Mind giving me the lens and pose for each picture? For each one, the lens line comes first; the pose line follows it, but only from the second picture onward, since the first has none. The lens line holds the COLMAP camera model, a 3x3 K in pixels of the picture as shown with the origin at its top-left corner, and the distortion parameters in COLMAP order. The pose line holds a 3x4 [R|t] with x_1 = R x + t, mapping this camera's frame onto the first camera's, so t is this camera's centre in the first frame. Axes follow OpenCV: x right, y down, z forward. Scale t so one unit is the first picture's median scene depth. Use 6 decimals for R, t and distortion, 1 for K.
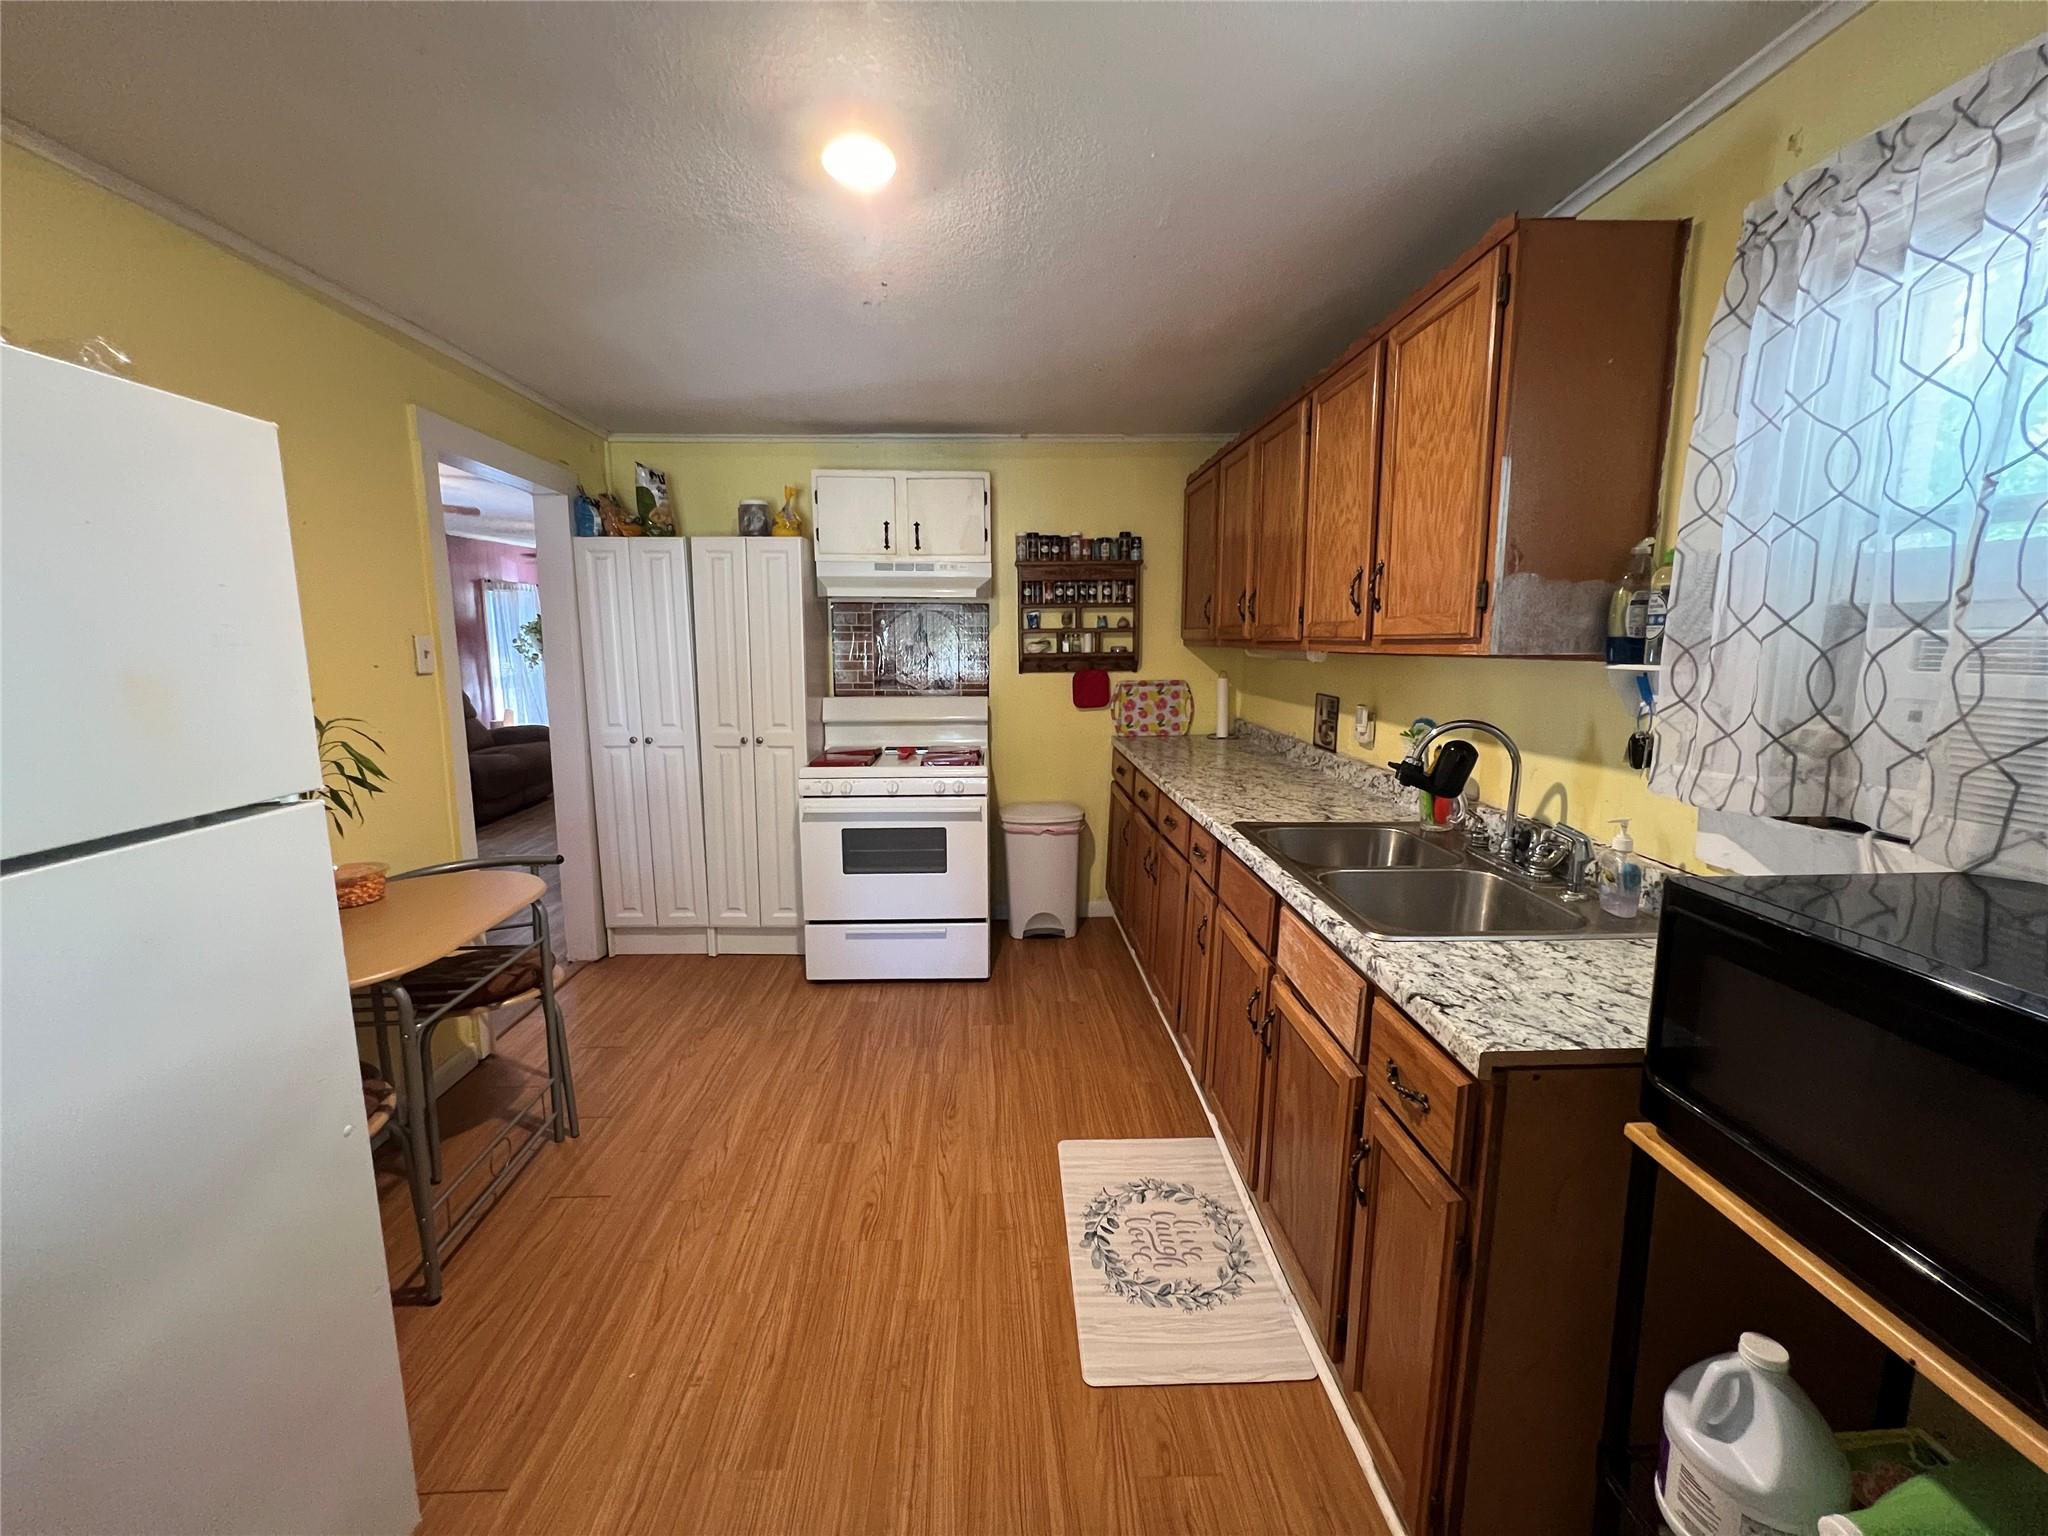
lens RADIAL K [[819.9, 0, 1024.5], [0, 819.9, 762.0], [0, 0, 1]] dist [0.000113, 0.001097]
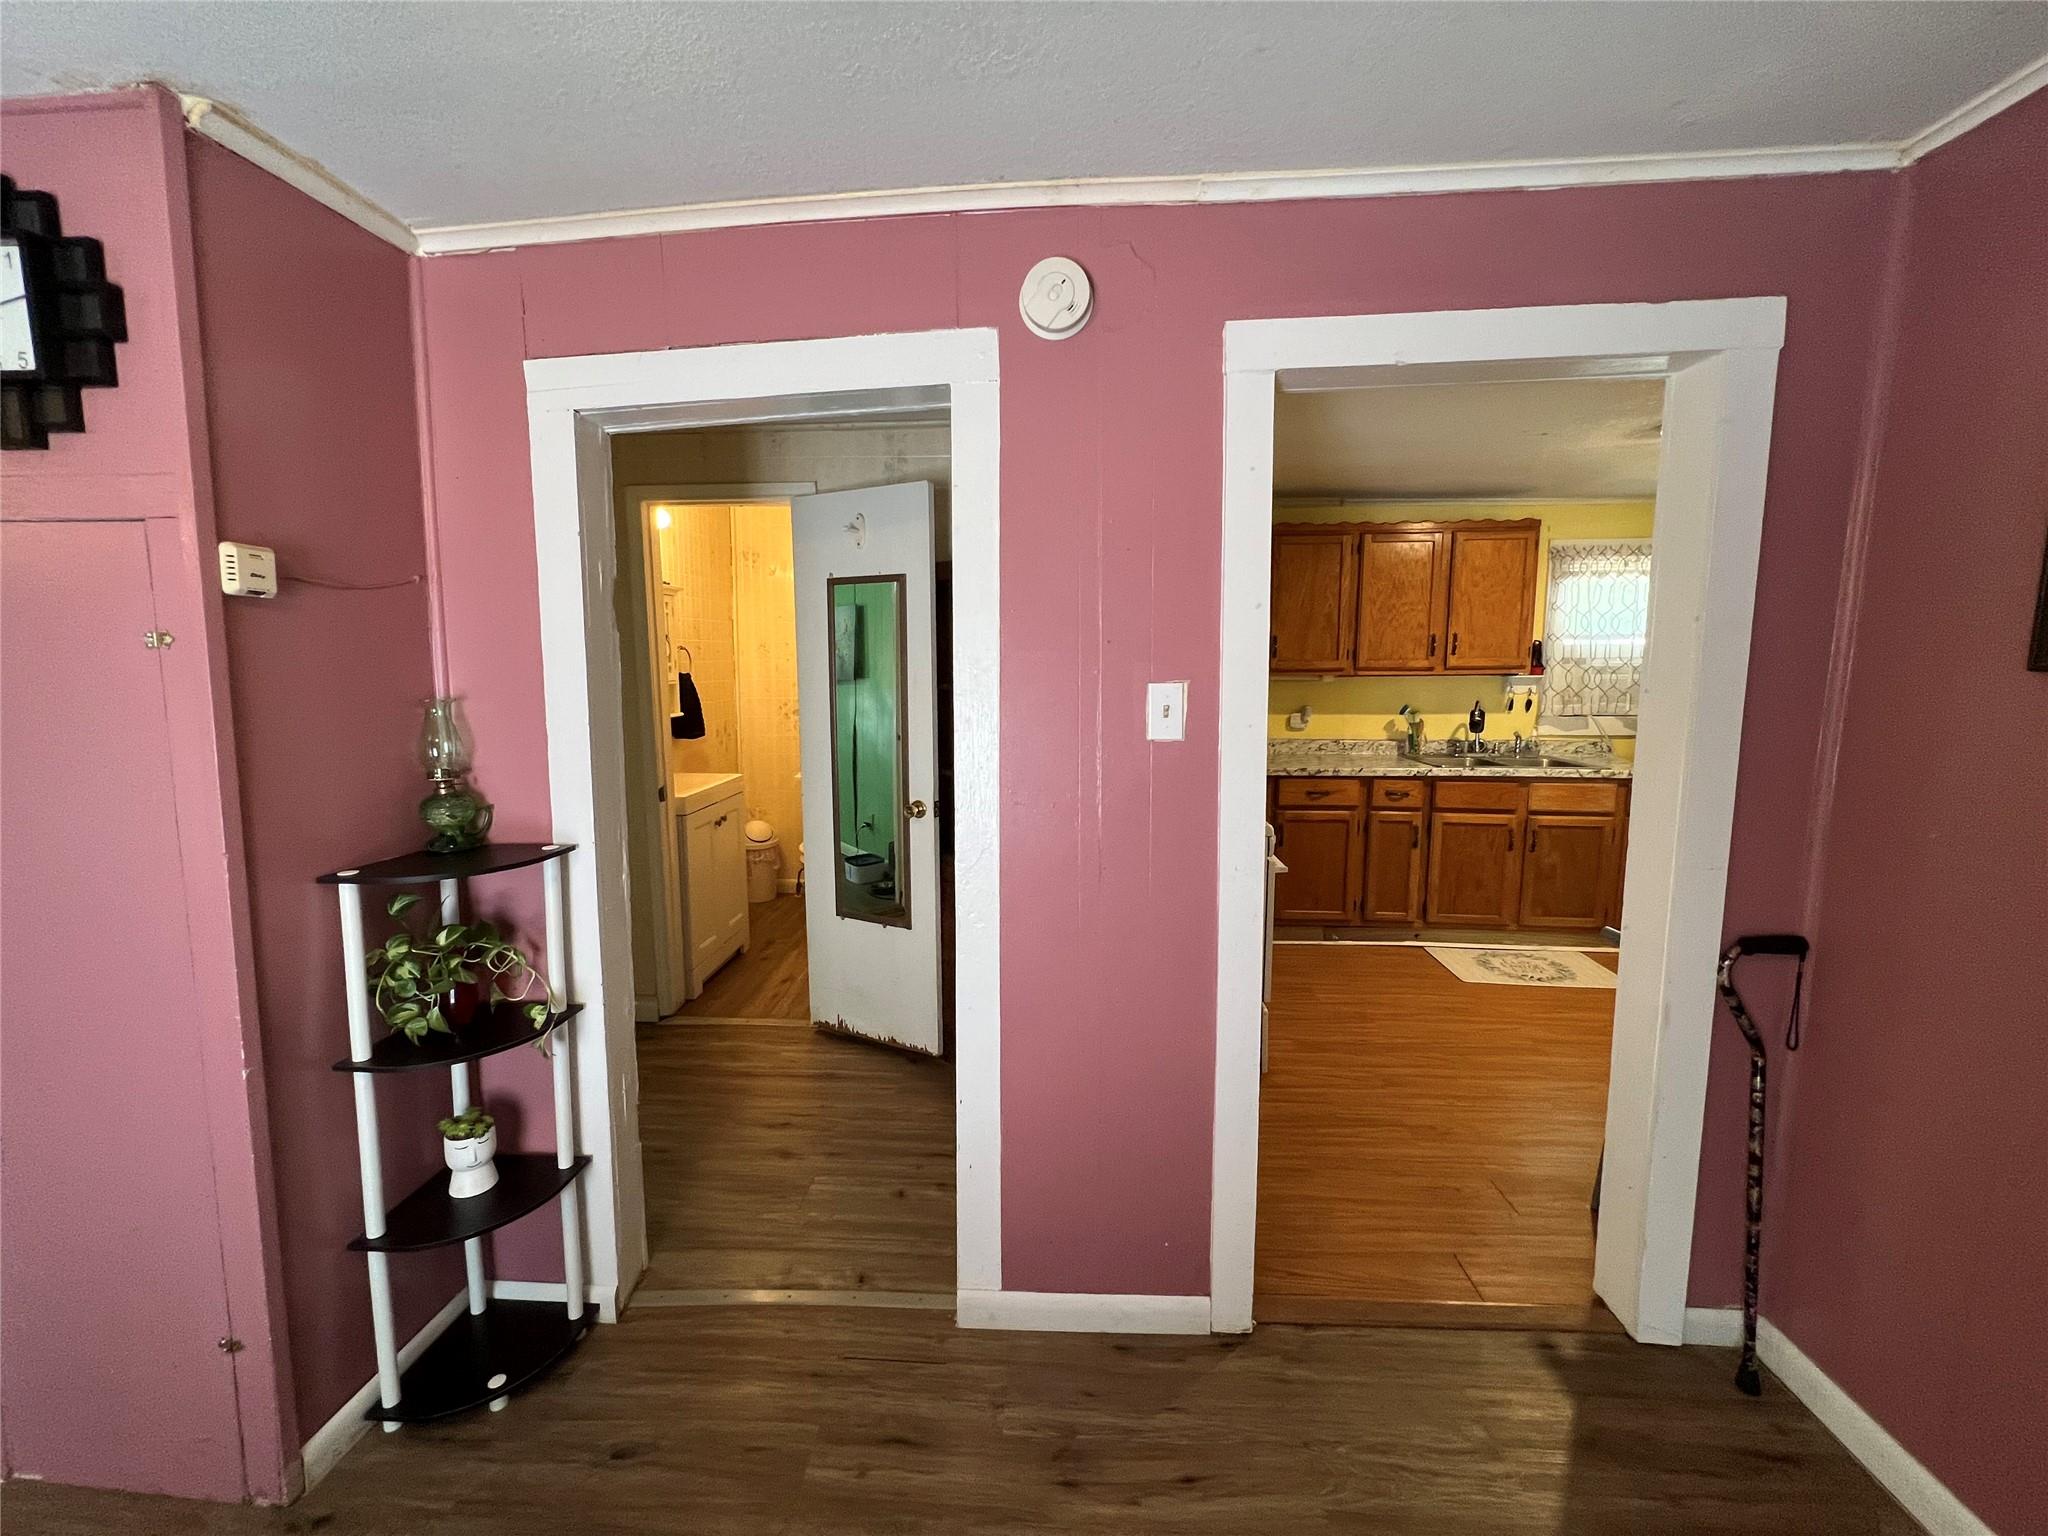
lens RADIAL K [[819.9, 0, 1020.3], [0, 819.9, 761.3], [0, 0, 1]] dist [0.000113, 0.001097]
pose [[0.101860, -0.120516, 0.987472, -1.778313], [0.153348, 0.982673, 0.104112, -0.292633], [-0.982909, 0.140822, 0.118575, 1.805897]]
